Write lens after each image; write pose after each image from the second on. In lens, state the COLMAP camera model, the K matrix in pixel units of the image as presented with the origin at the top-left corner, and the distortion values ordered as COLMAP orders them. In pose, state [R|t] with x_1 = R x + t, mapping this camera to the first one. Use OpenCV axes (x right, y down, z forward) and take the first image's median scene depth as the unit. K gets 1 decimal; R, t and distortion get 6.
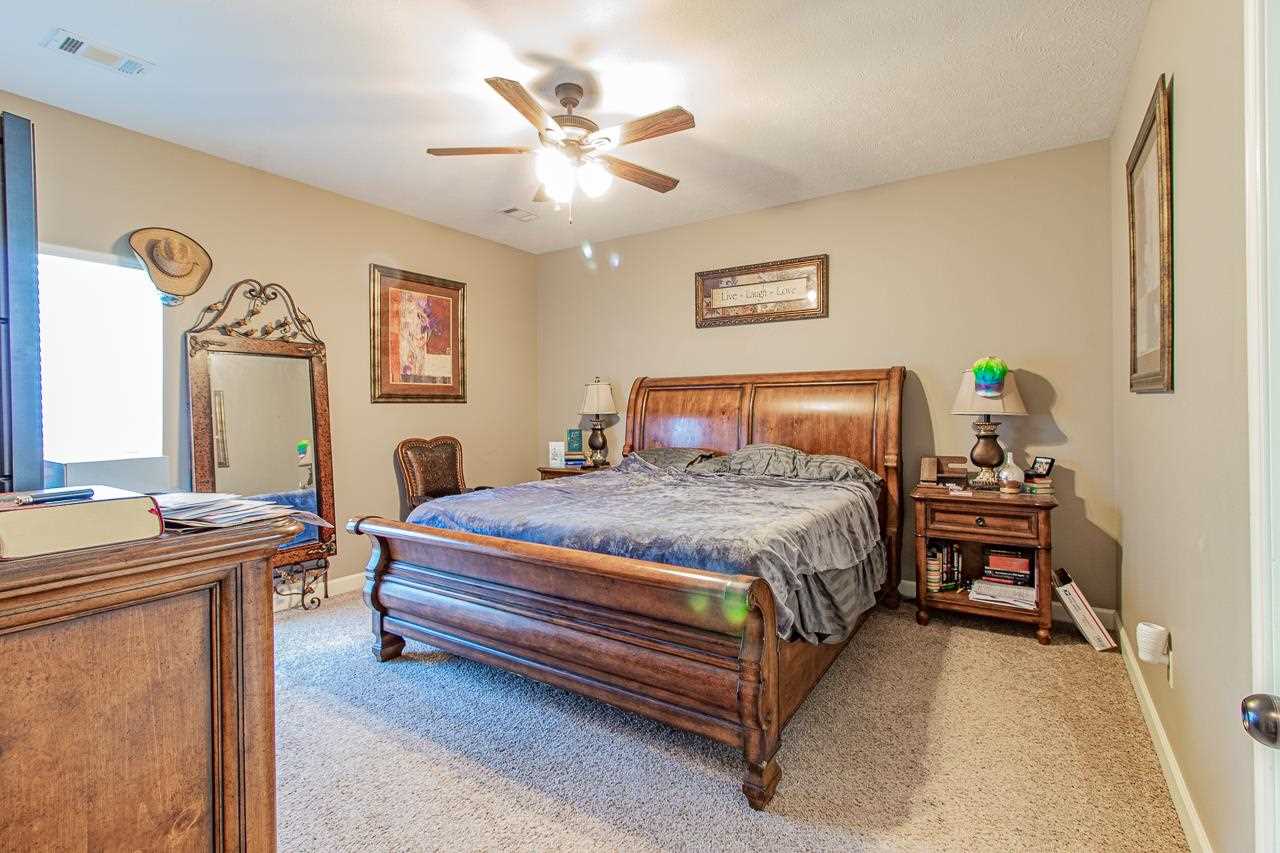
lens RADIAL K [[587.6, 0, 646.3], [0, 587.6, 411.1], [0, 0, 1]] dist [0.003077, 0.000937]
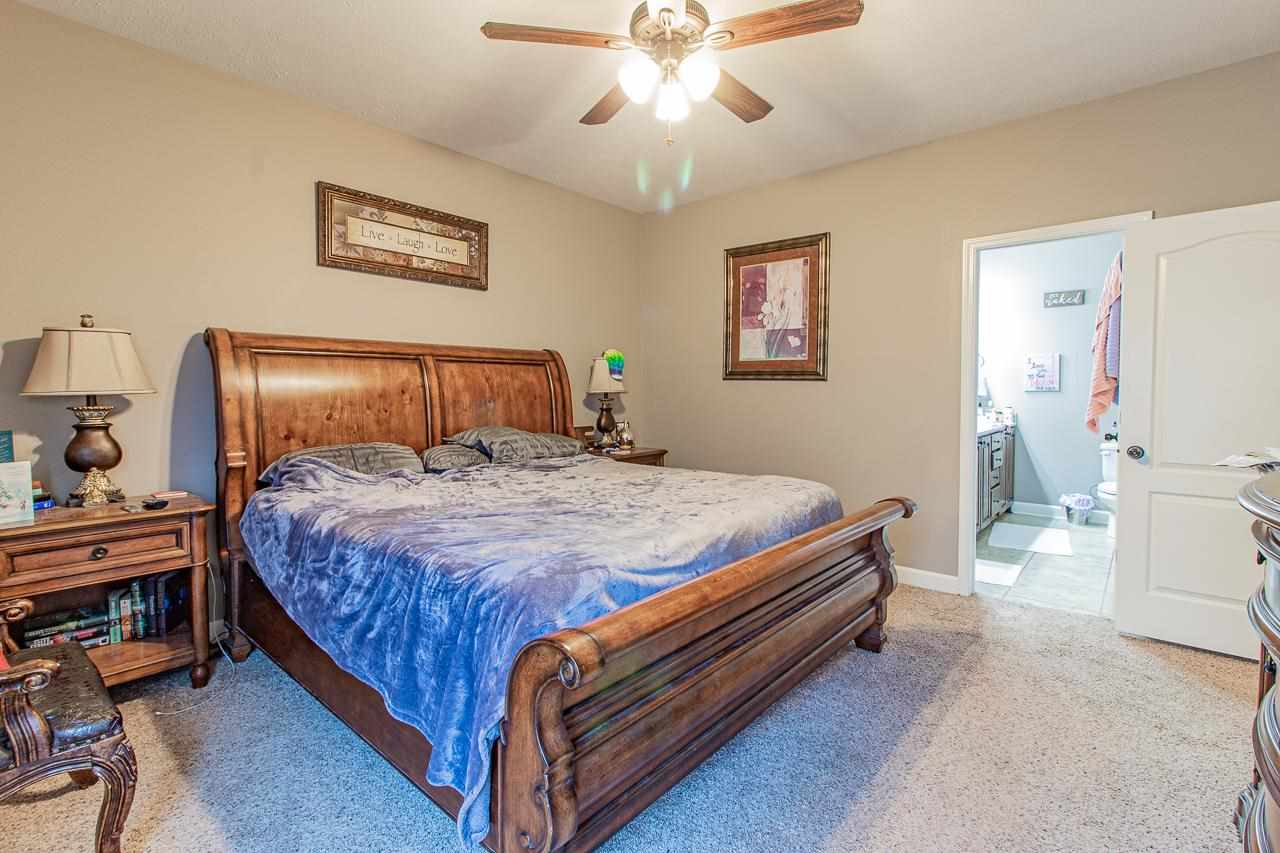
lens RADIAL K [[587.6, 0, 646.3], [0, 587.6, 411.1], [0, 0, 1]] dist [0.003077, 0.000937]
pose [[0.135796, -0.037597, 0.990023, -0.570442], [-0.007872, 0.999207, 0.039026, -0.004084], [-0.990706, -0.013093, 0.135392, 0.574027]]
